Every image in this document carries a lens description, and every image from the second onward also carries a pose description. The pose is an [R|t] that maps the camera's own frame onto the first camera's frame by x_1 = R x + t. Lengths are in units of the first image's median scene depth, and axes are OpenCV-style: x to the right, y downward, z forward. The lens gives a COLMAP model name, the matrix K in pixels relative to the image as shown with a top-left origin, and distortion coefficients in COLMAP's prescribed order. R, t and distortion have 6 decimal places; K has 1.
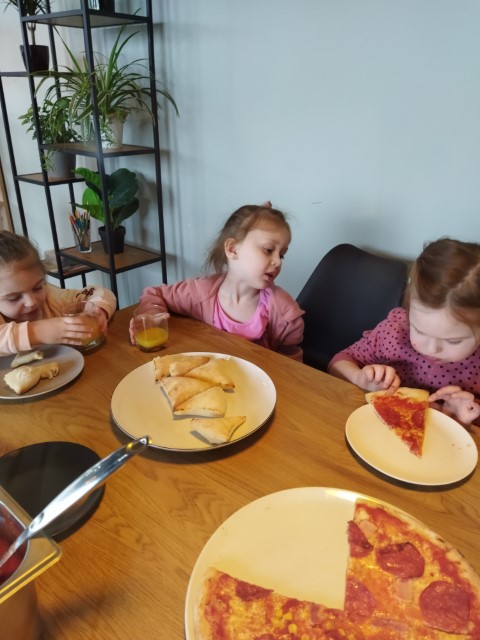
lens RADIAL K [[485.2, 0, 244.3], [0, 485.2, 321.5], [0, 0, 1]] dist [0.050069, -0.079960]
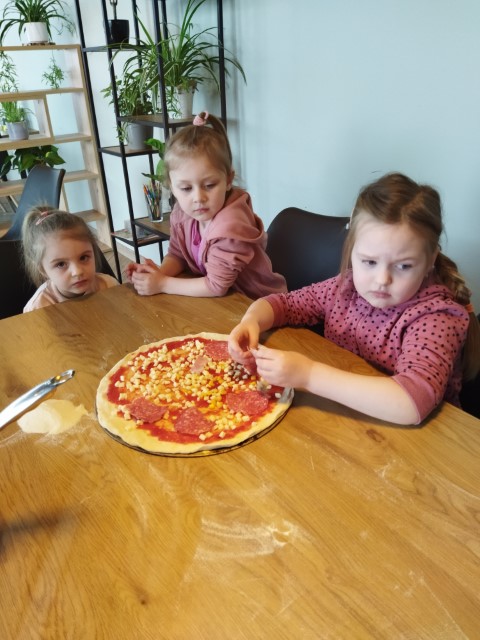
lens RADIAL K [[485.2, 0, 238.5], [0, 485.2, 321.1], [0, 0, 1]] dist [0.050069, -0.079960]
pose [[0.977869, 0.063430, -0.199373, 0.078264], [-0.054601, 0.997281, 0.049483, 0.010666], [0.201970, -0.037502, 0.978674, 0.006960]]
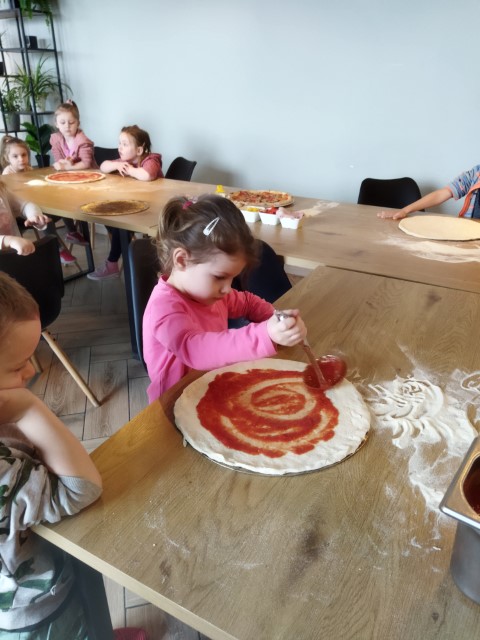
lens RADIAL K [[485.2, 0, 238.1], [0, 485.2, 319.8], [0, 0, 1]] dist [0.050069, -0.079960]
pose [[0.990260, -0.069236, 0.120795, 0.232122], [0.068733, 0.997600, 0.008331, 0.533995], [-0.121082, 0.000053, 0.992643, -1.093066]]
